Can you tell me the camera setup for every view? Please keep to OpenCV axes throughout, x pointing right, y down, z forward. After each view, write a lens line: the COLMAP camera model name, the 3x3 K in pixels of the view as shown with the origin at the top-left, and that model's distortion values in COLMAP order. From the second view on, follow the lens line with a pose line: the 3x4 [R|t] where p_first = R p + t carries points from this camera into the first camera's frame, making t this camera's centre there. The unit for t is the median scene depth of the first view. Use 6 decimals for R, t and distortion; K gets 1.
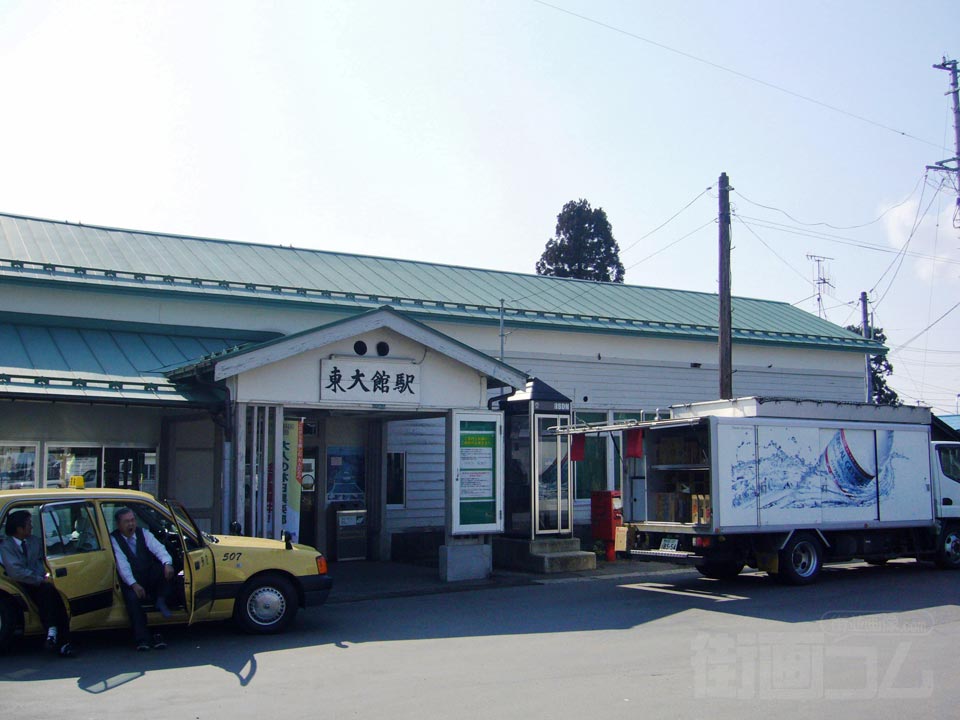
lens RADIAL K [[1011.9, 0, 480.0], [0, 1011.9, 360.0], [0, 0, 1]] dist [-0.062805, -0.006310]
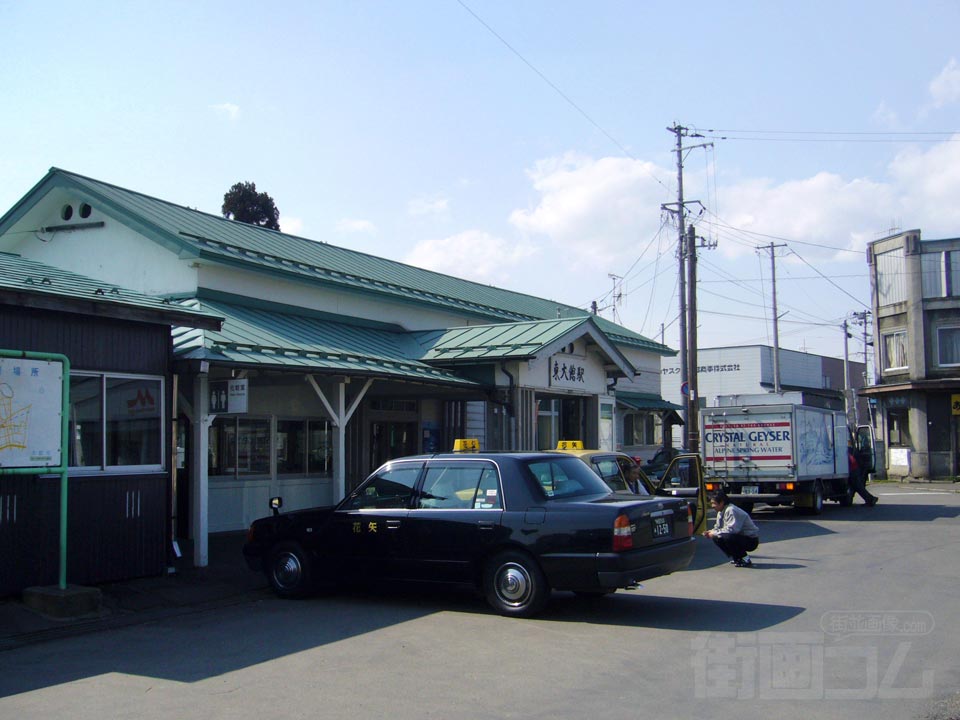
lens RADIAL K [[1011.9, 0, 480.0], [0, 1011.9, 360.0], [0, 0, 1]] dist [-0.062805, -0.006310]
pose [[0.893154, 0.039745, 0.447992, -0.799706], [-0.049387, 0.998731, 0.009858, -0.002669], [-0.447032, -0.030930, 0.893983, -0.133356]]
